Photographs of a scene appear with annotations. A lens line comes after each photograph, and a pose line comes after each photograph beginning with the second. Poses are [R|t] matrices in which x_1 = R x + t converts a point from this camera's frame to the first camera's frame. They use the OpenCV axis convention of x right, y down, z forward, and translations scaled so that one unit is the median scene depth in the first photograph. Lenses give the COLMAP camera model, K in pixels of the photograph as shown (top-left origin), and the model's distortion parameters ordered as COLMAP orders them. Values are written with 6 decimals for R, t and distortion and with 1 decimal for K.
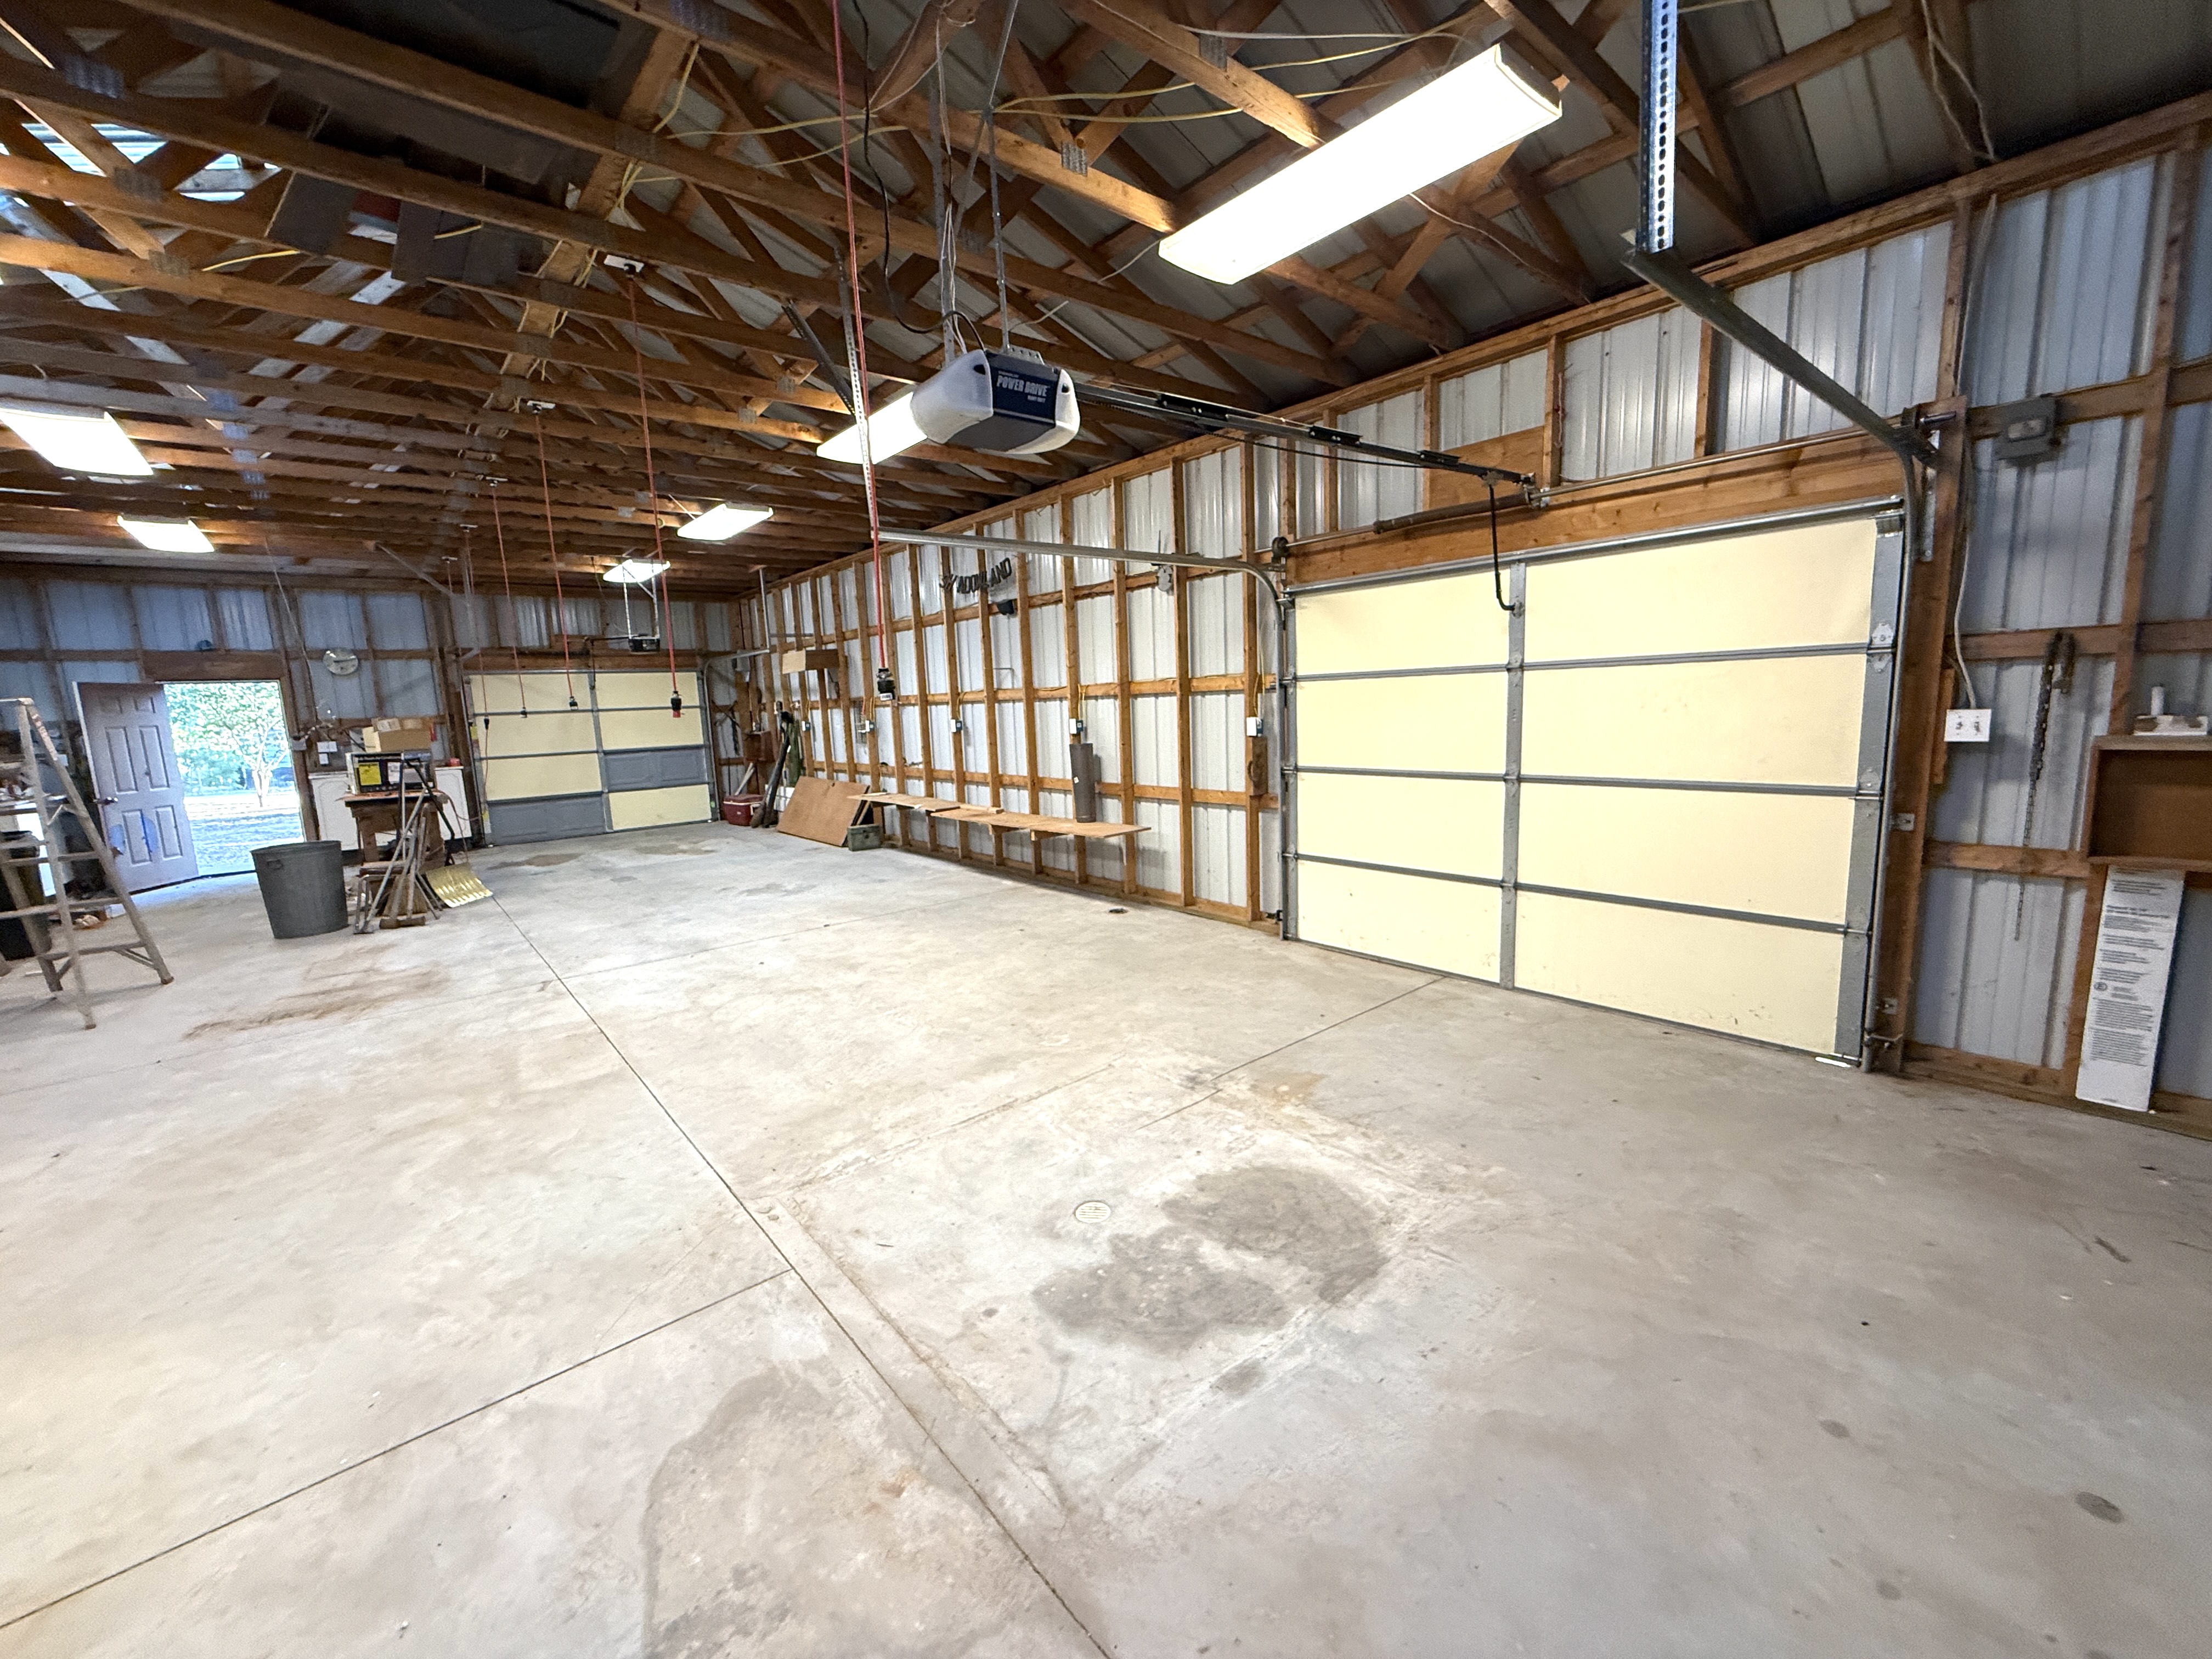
lens RADIAL K [[882.2, 0, 1092.4], [0, 882.2, 834.6], [0, 0, 1]] dist [-0.001534, 0.000496]
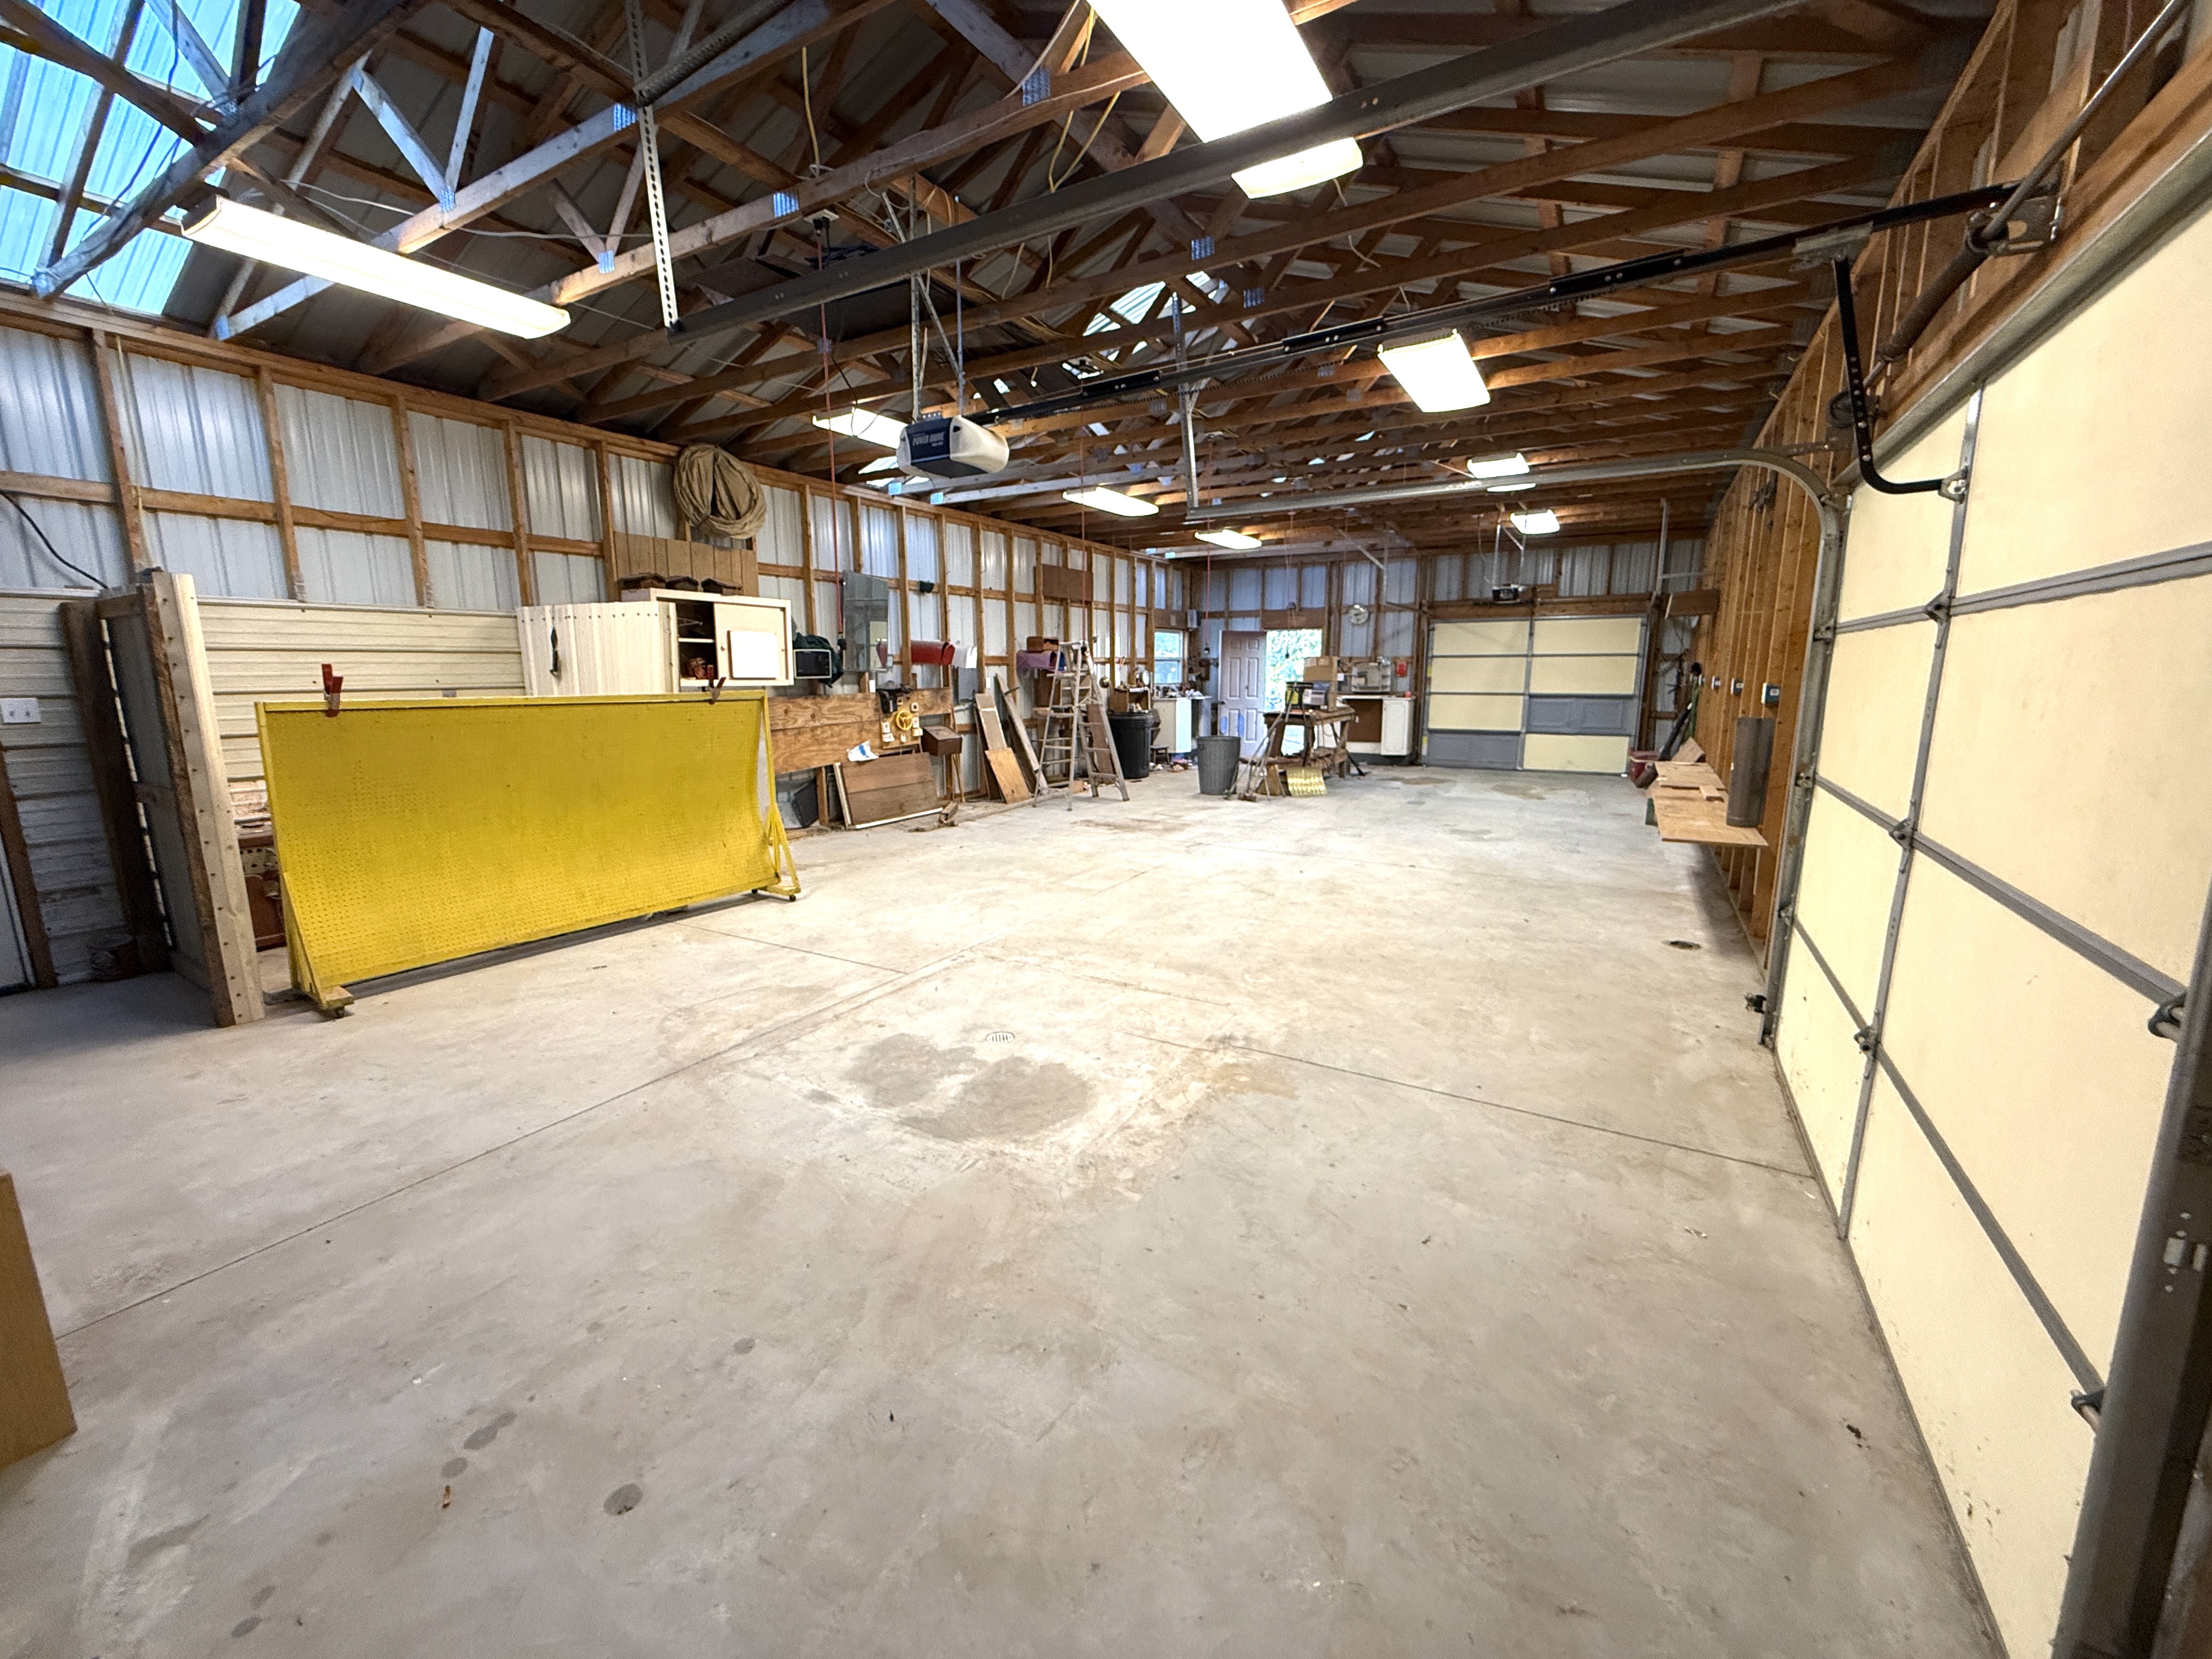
lens RADIAL K [[882.2, 0, 1109.1], [0, 882.2, 825.4], [0, 0, 1]] dist [-0.001534, 0.000496]
pose [[0.340009, 0.203108, -0.918227, 0.994022], [-0.154098, 0.975234, 0.158657, -0.103175], [0.927711, 0.087552, 0.362887, 0.515629]]
